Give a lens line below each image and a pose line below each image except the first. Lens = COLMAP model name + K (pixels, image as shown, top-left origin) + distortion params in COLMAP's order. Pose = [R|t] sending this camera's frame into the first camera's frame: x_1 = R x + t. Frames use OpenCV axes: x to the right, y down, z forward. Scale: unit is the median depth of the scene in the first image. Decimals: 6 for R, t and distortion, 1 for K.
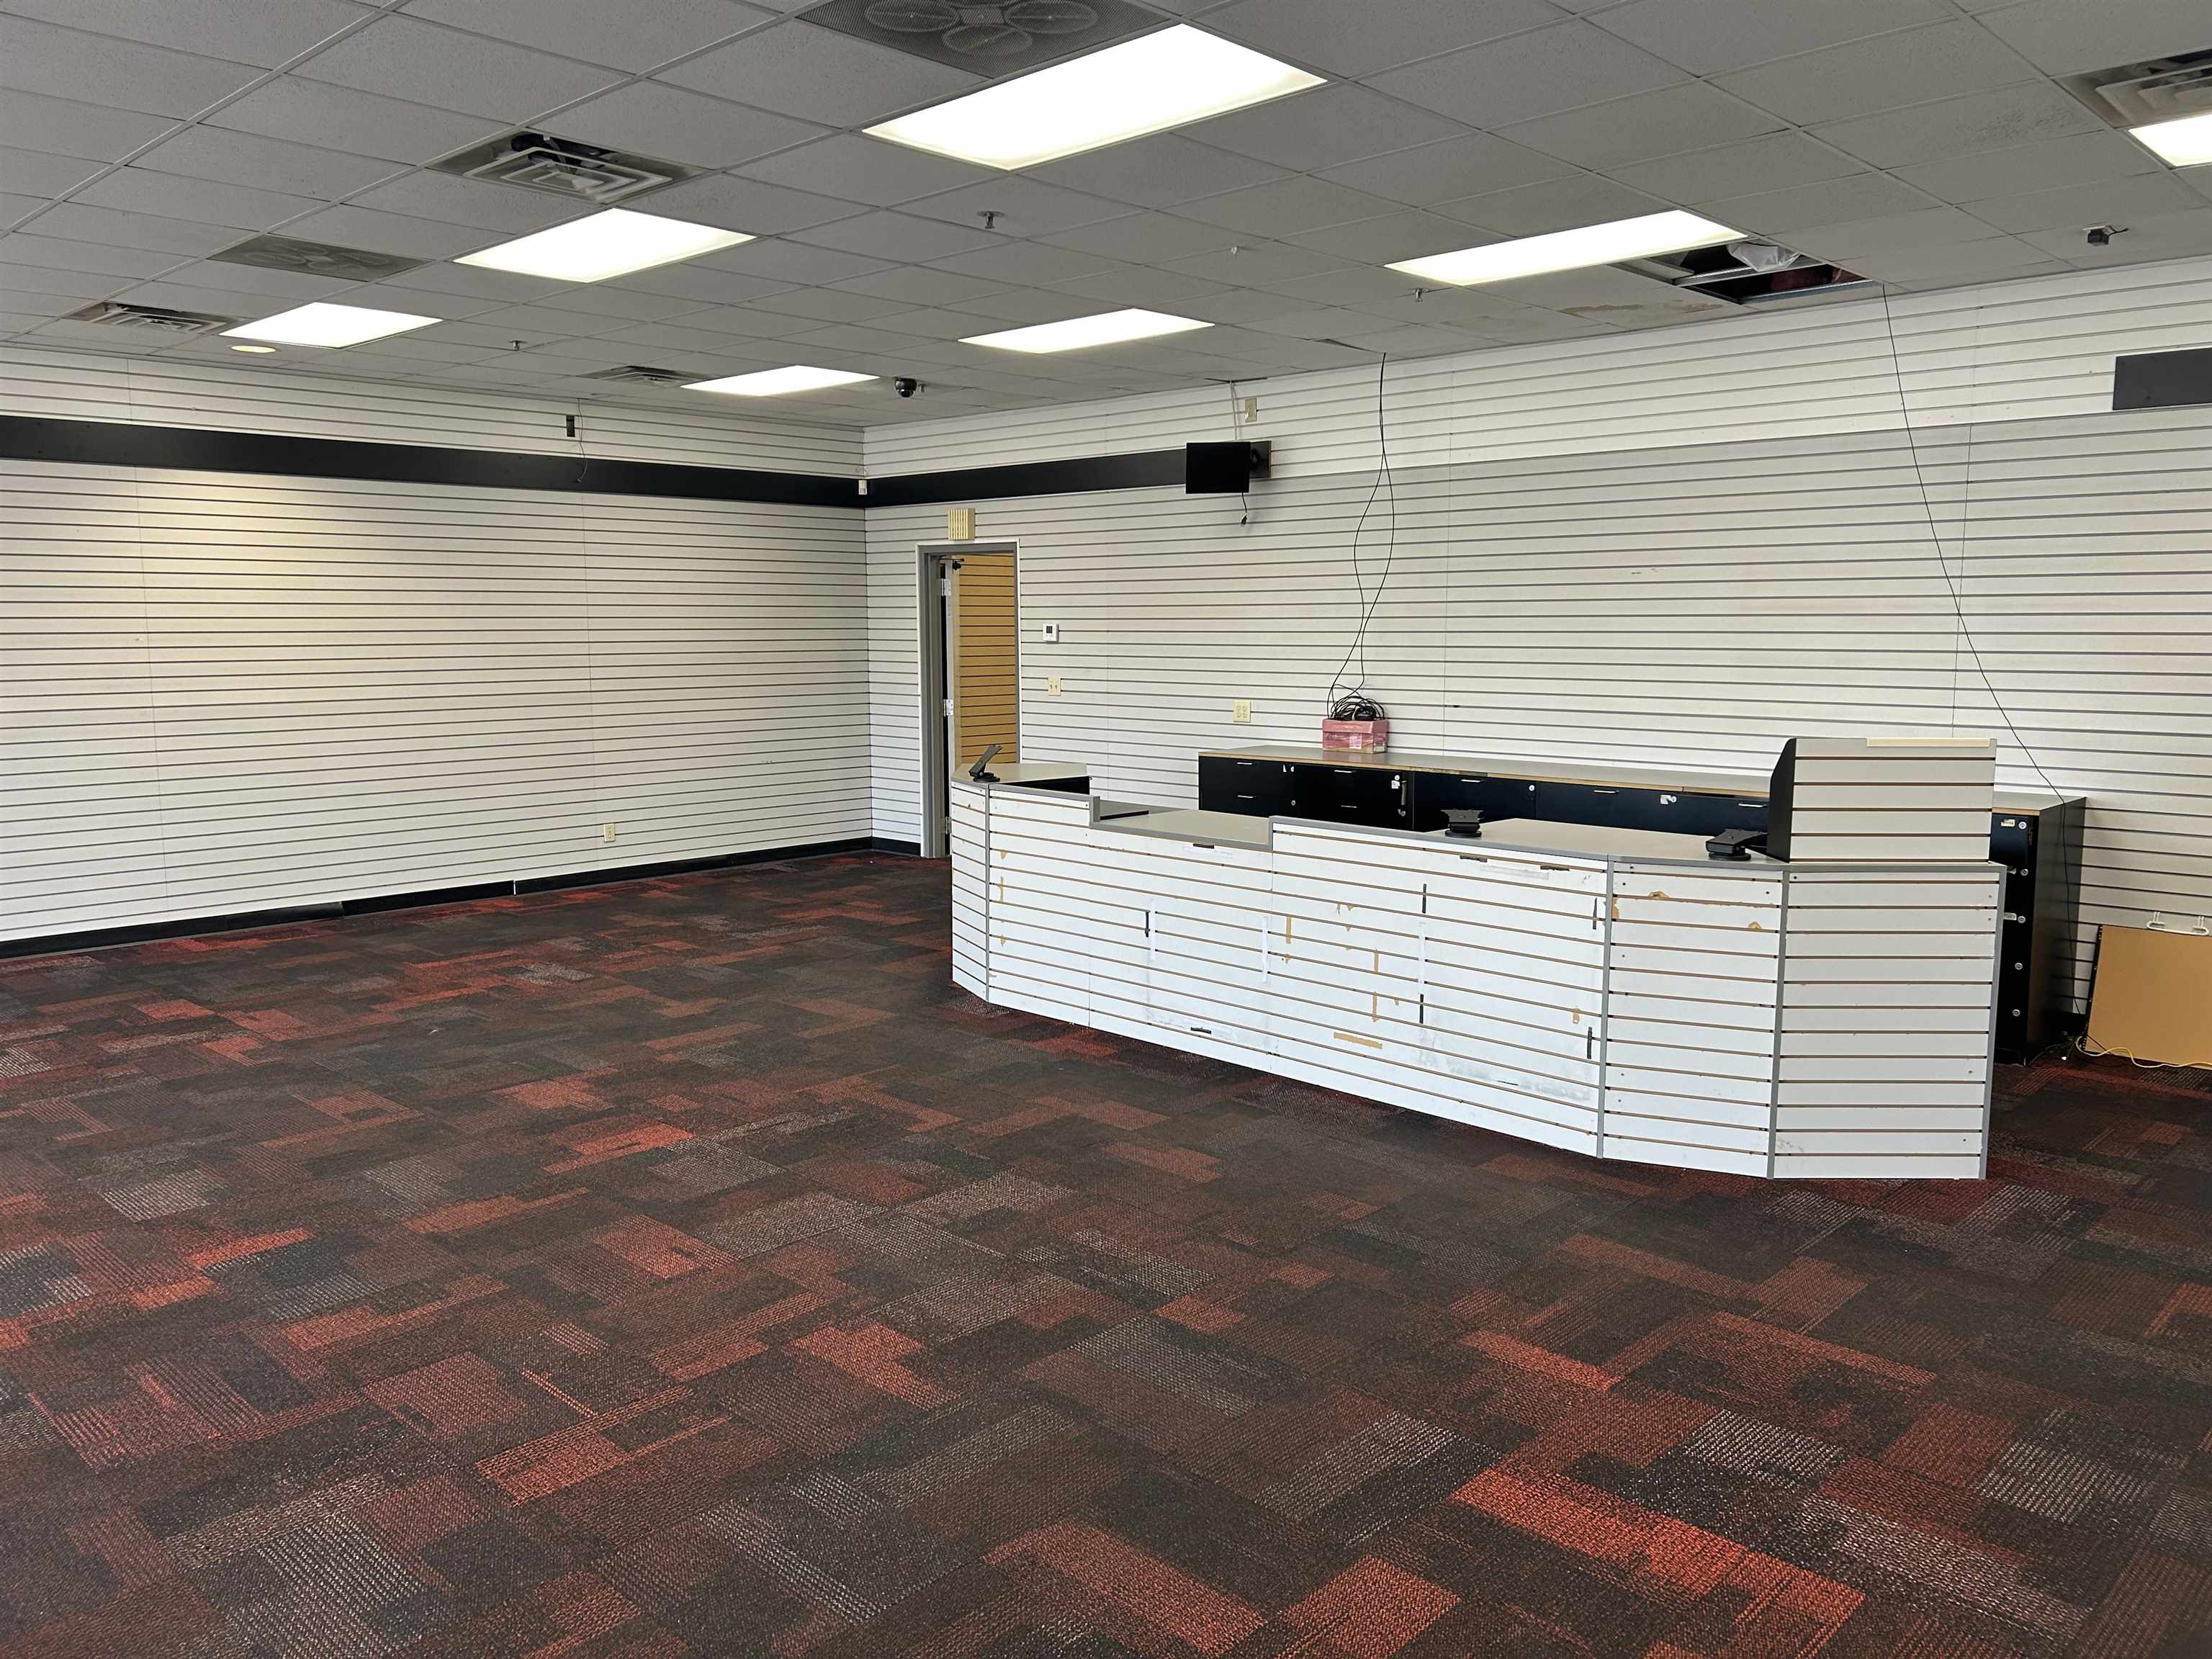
lens RADIAL K [[1655.3, 0, 1115.8], [0, 1655.3, 812.2], [0, 0, 1]] dist [0.059629, -0.065795]
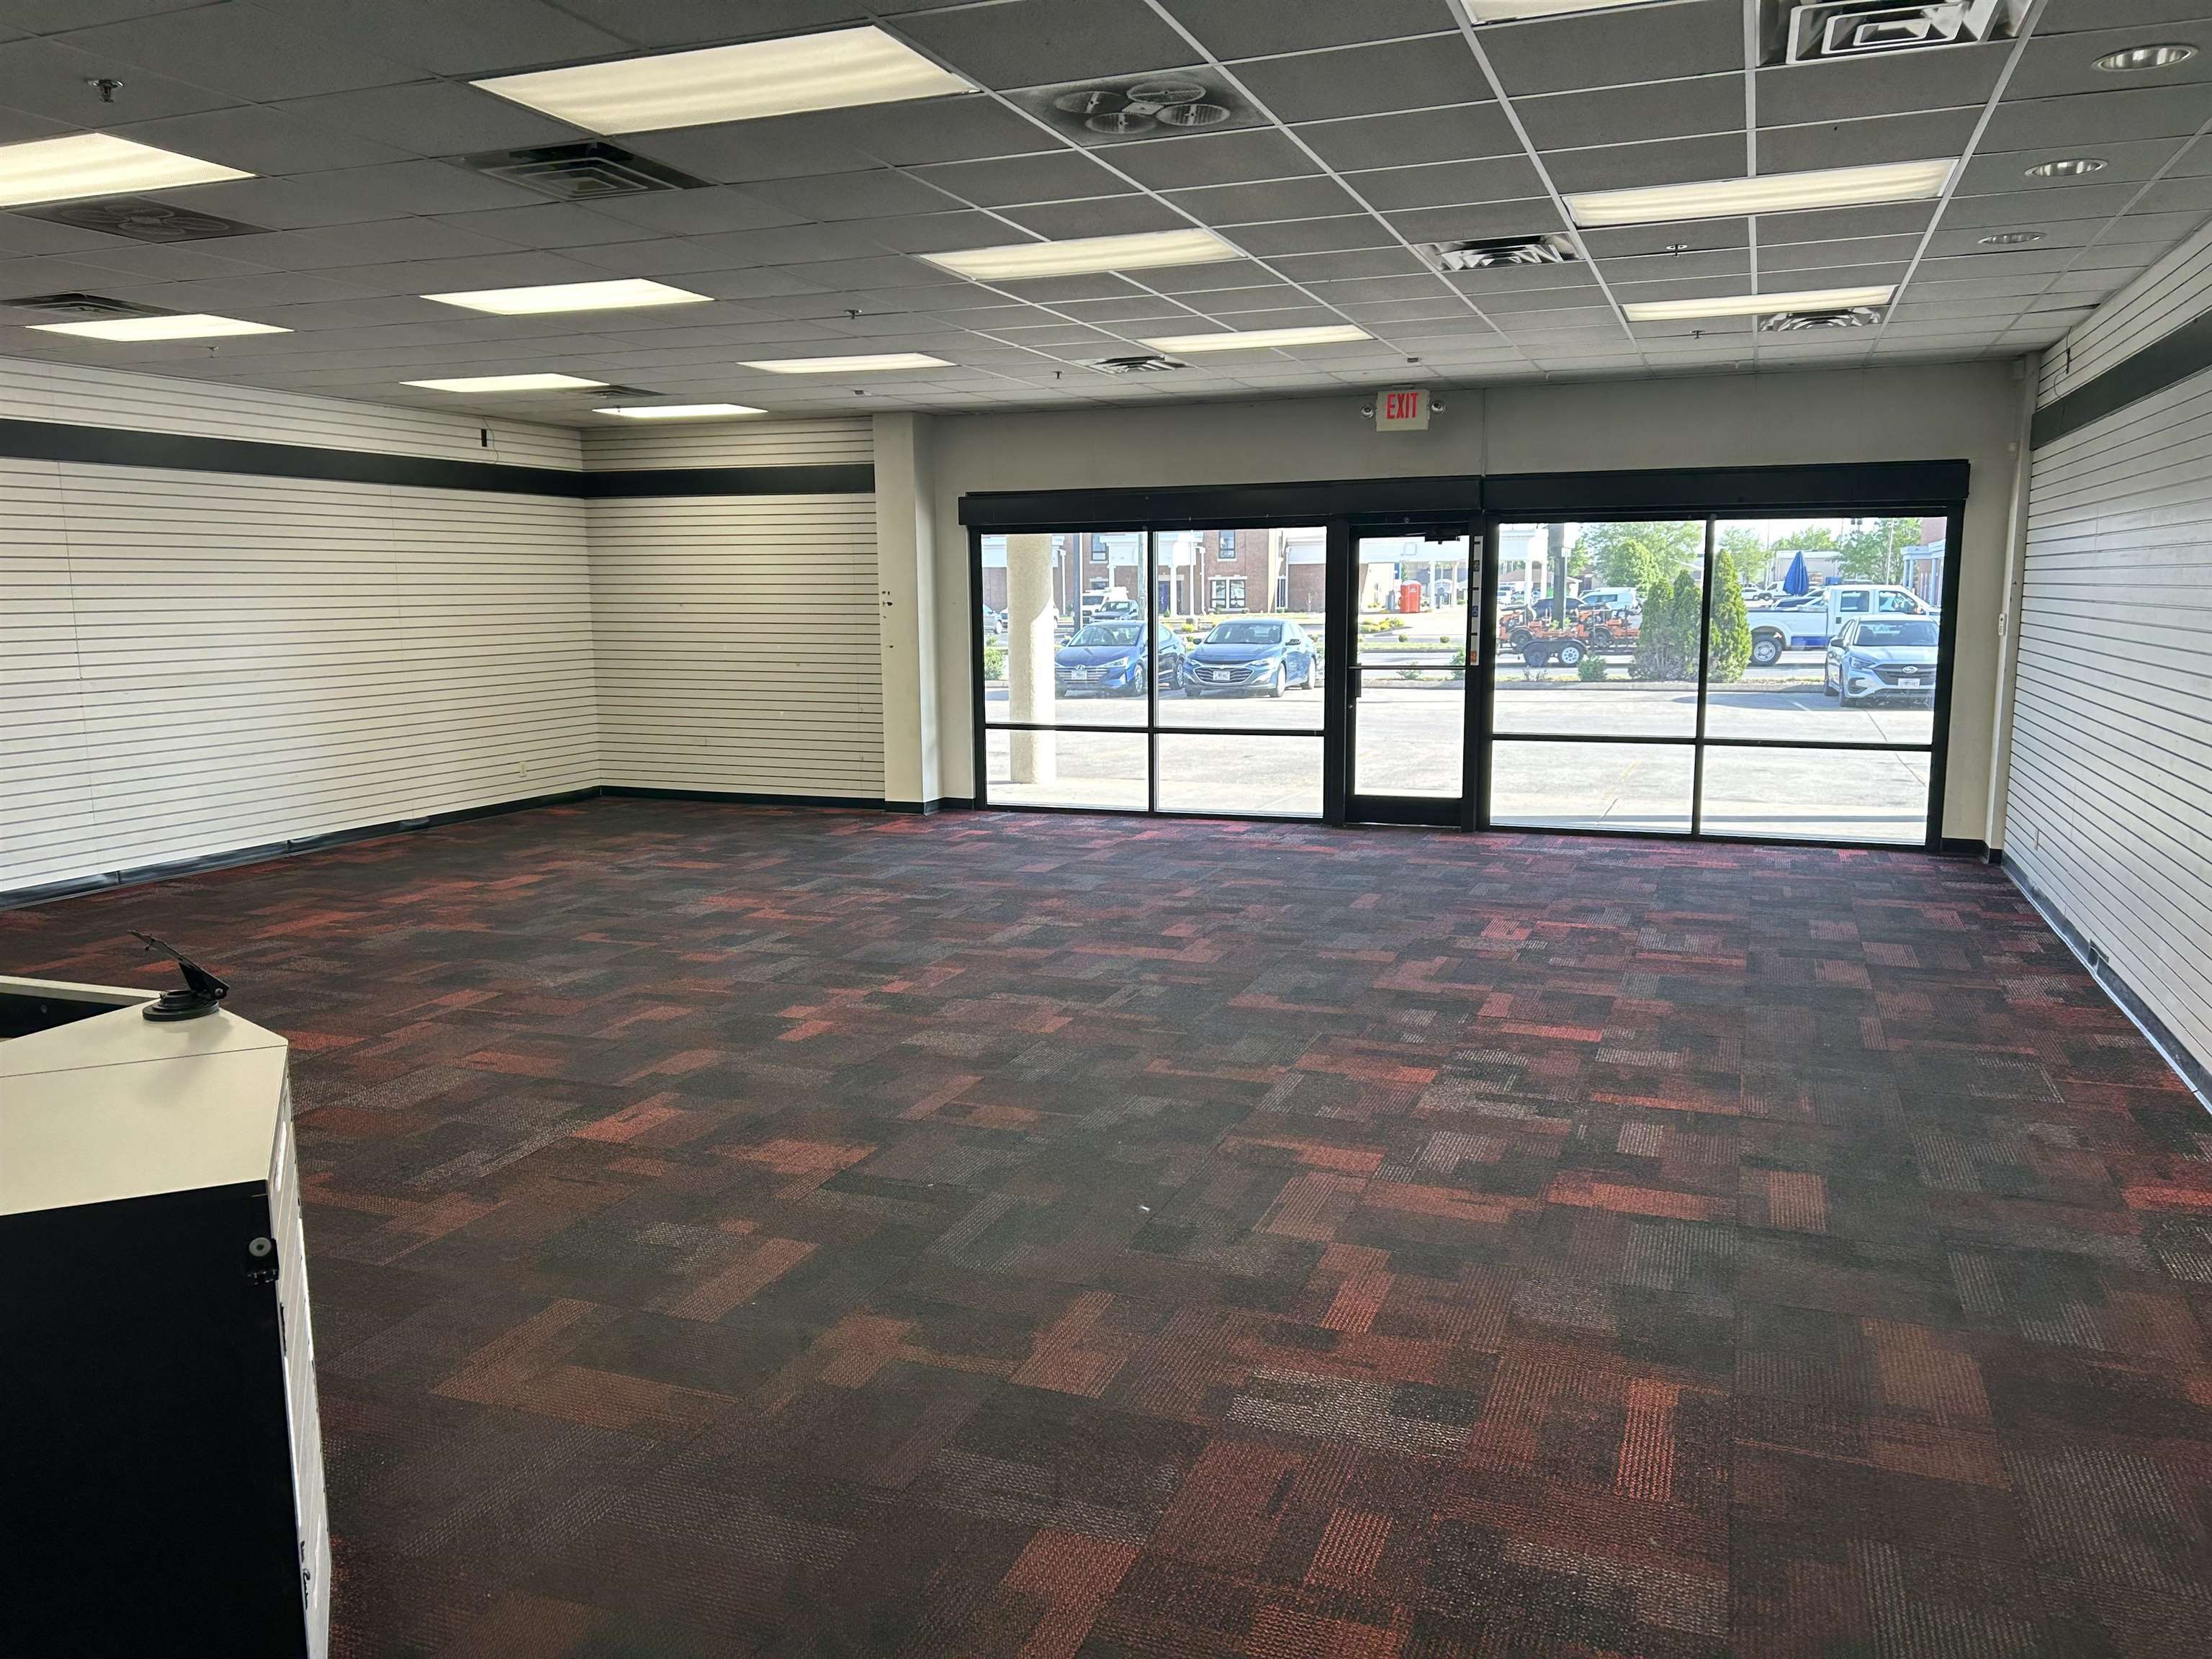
lens RADIAL K [[1655.3, 0, 1111.0], [0, 1655.3, 844.5], [0, 0, 1]] dist [0.059629, -0.065795]
pose [[-0.921200, 0.070694, -0.382614, -0.175510], [-0.034889, 0.964387, 0.262186, -0.229304], [0.387523, 0.254874, -0.885926, 1.876170]]
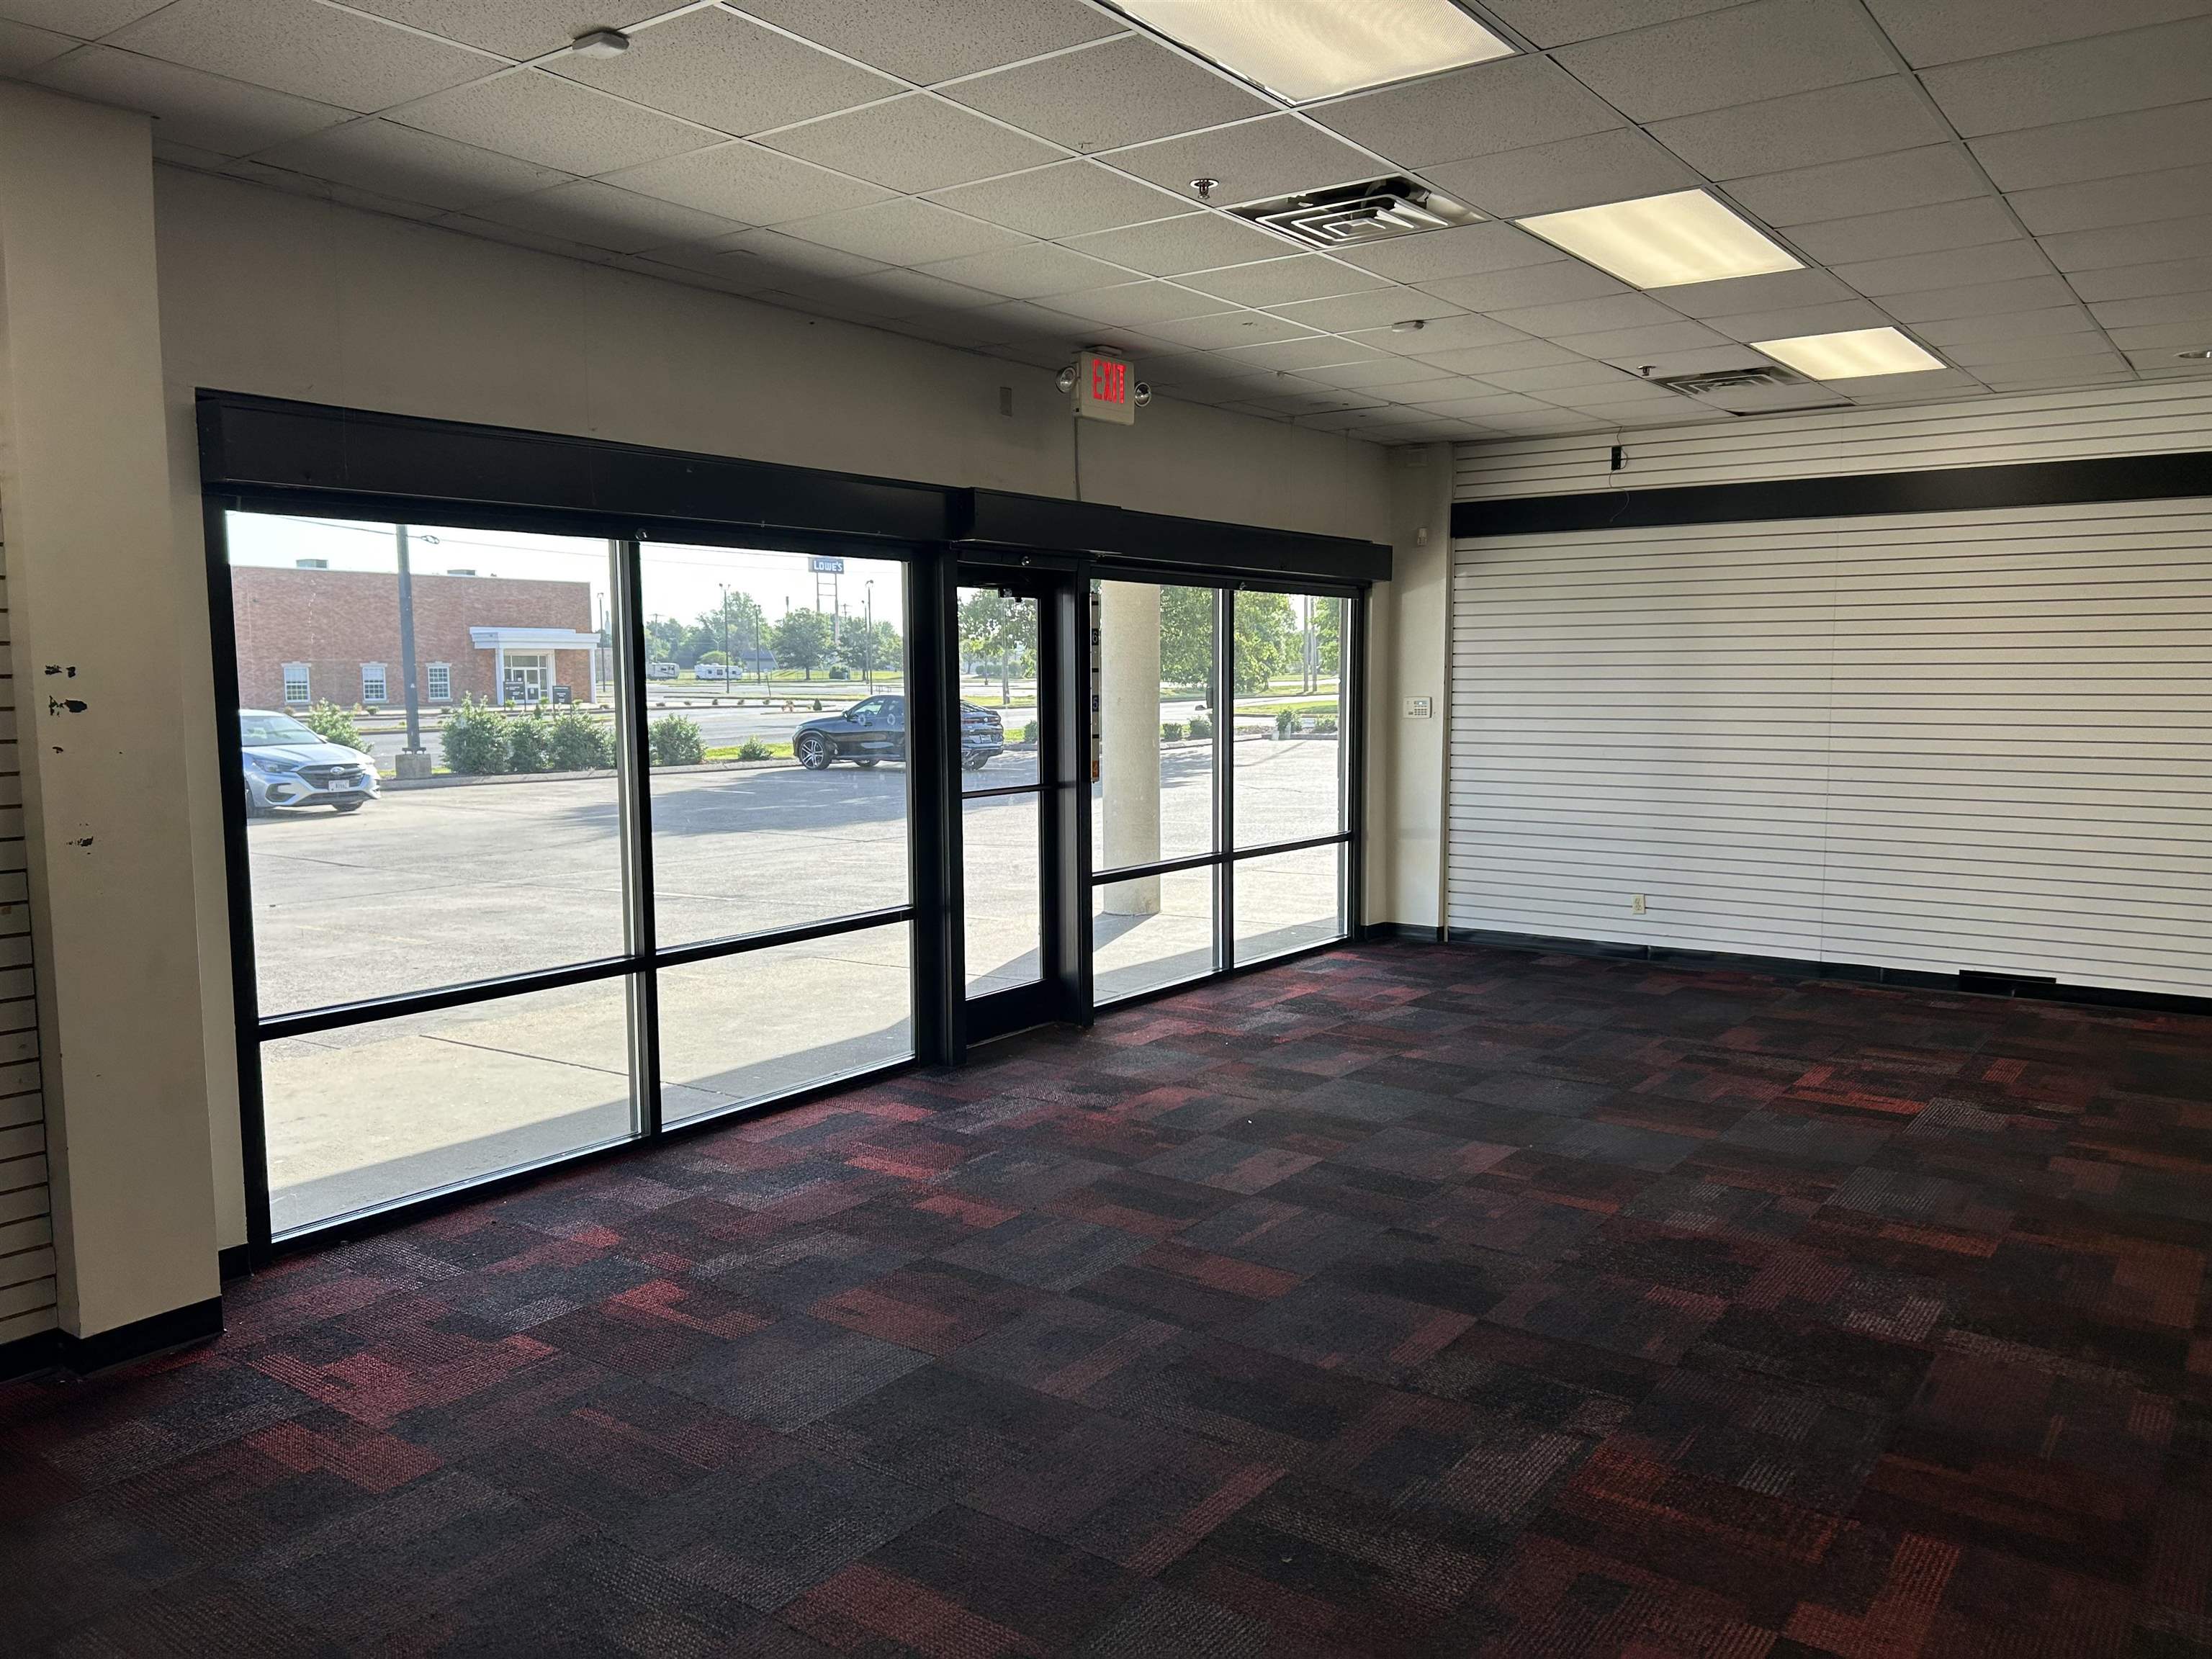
lens RADIAL K [[1655.3, 0, 1123.8], [0, 1655.3, 841.6], [0, 0, 1]] dist [0.059629, -0.065795]
pose [[0.139124, 0.107070, -0.984470, -0.019557], [-0.113410, 0.989319, 0.091570, -0.004834], [0.983759, 0.098910, 0.149781, 0.037213]]
